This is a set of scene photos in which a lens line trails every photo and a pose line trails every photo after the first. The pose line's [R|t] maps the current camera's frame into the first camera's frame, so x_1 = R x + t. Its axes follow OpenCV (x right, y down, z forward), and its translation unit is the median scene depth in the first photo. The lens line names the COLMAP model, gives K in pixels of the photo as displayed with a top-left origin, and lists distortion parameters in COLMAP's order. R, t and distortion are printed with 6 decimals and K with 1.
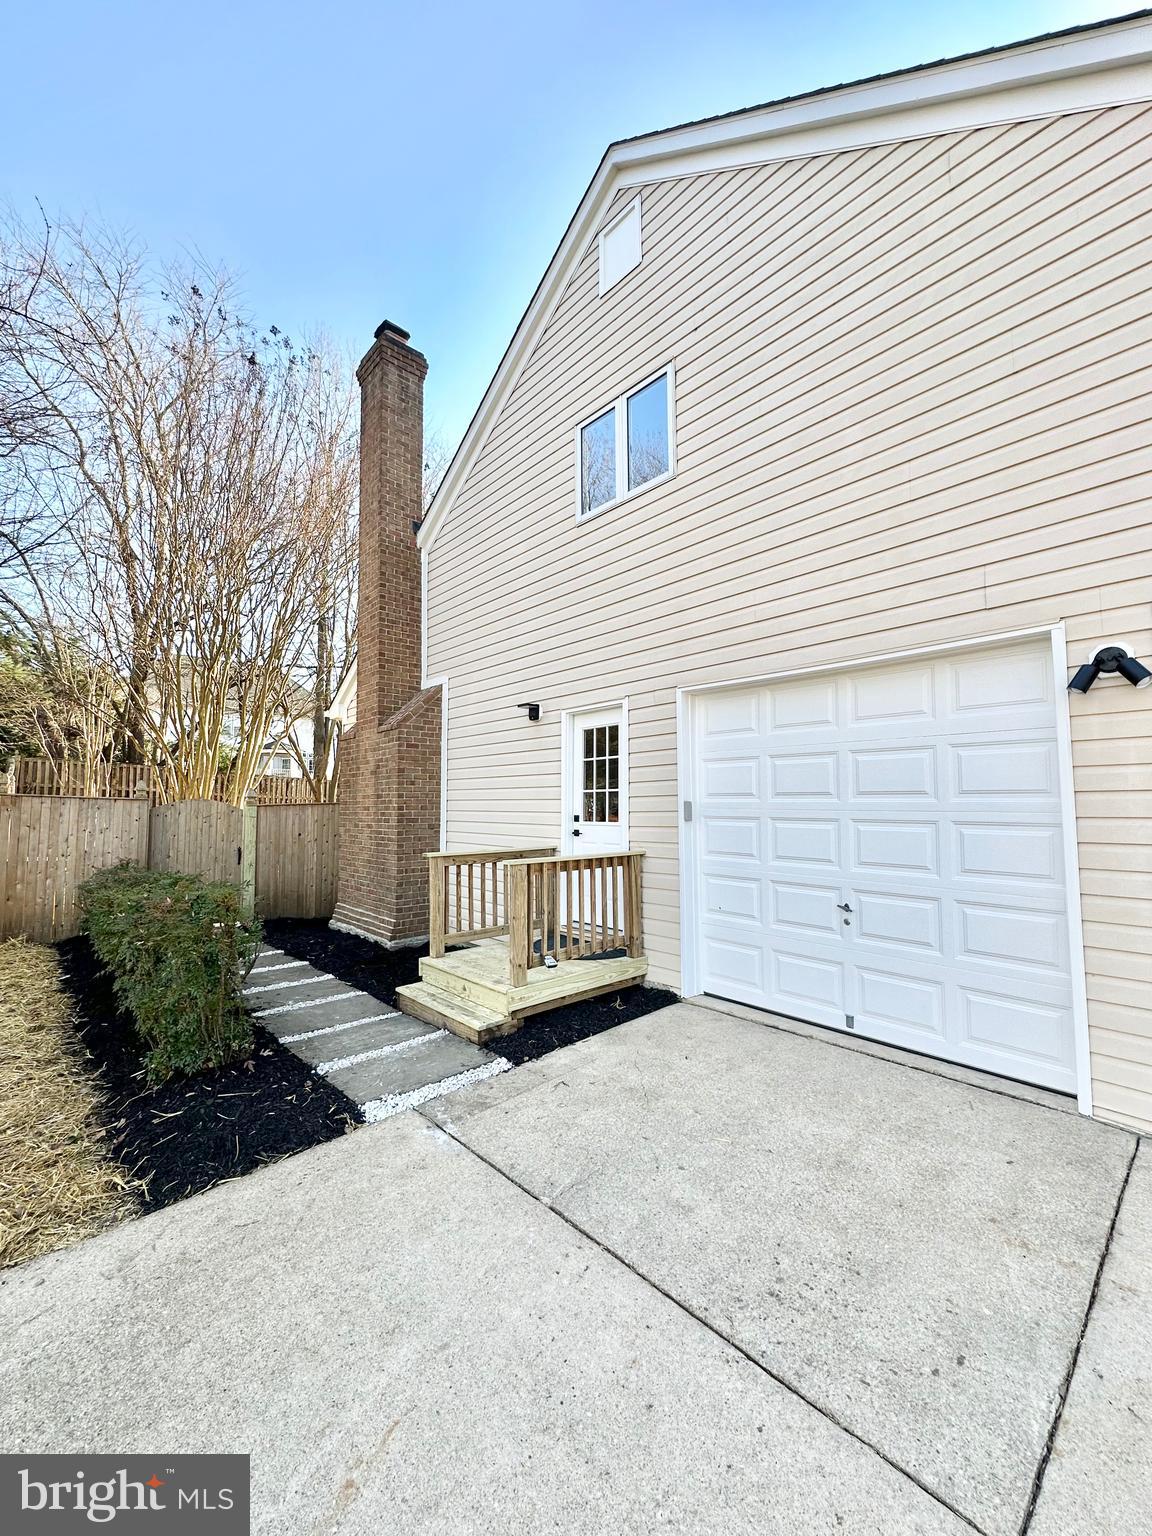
lens RADIAL K [[616.3, 0, 578.4], [0, 616.3, 767.0], [0, 0, 1]] dist [-0.000321, 0.000155]
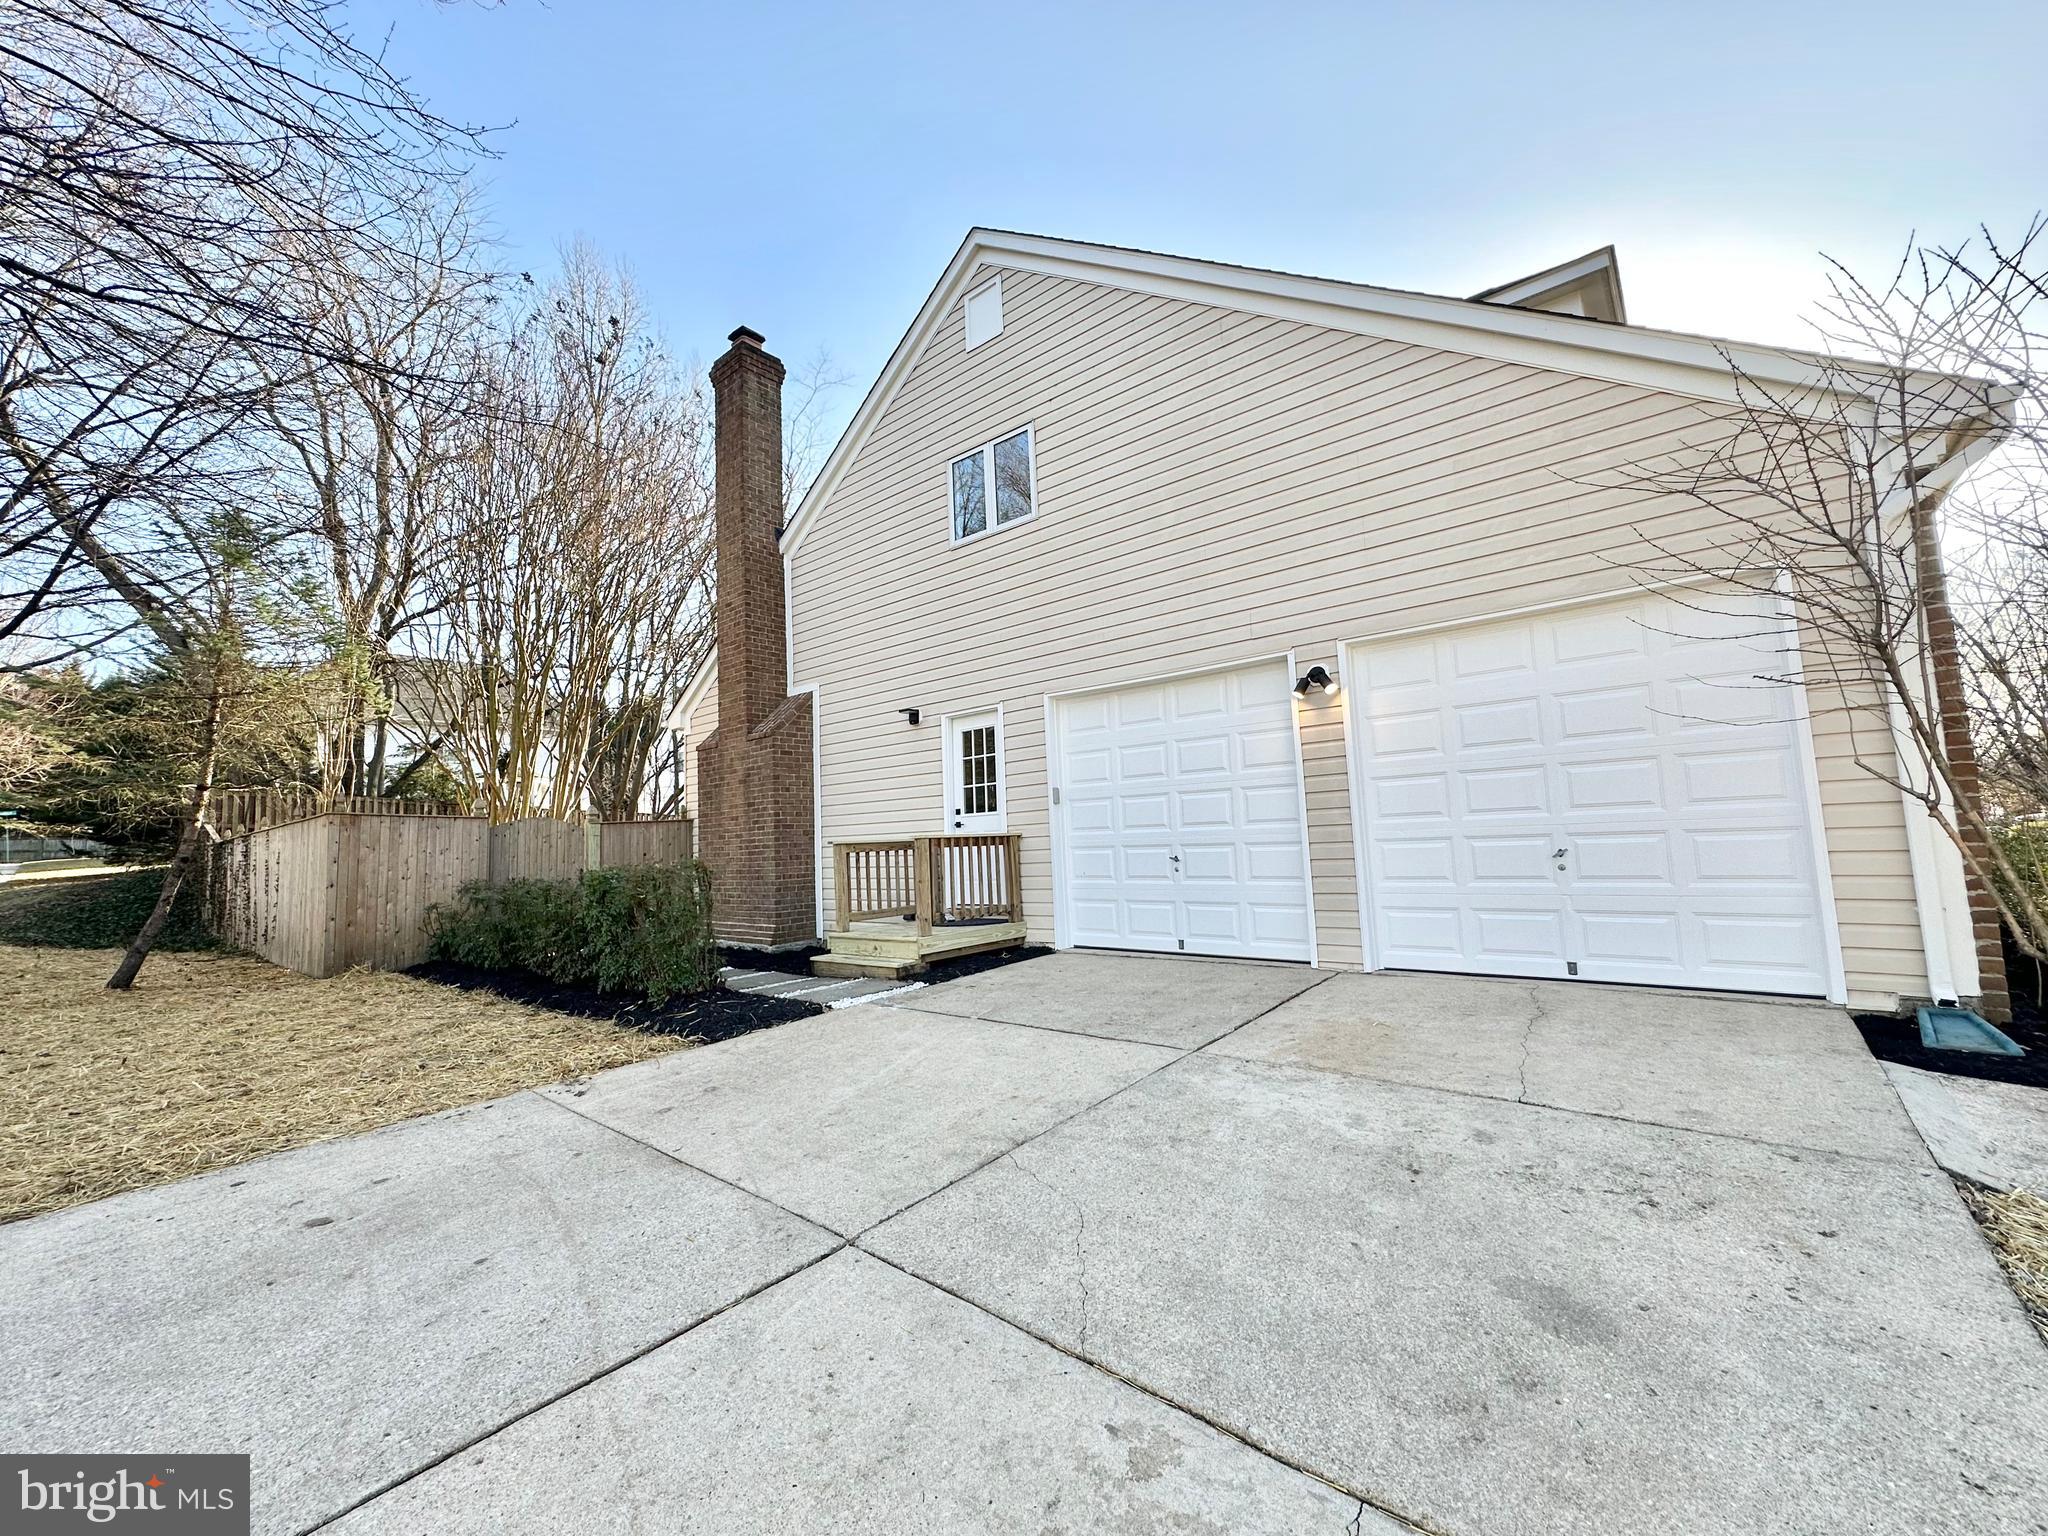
lens RADIAL K [[821.7, 0, 1026.9], [0, 821.7, 764.3], [0, 0, 1]] dist [-0.000321, 0.000155]
pose [[0.990261, -0.024669, 0.137018, -0.080826], [0.029424, 0.999029, -0.032786, 0.050467], [-0.136076, 0.036498, 0.990026, -0.483139]]
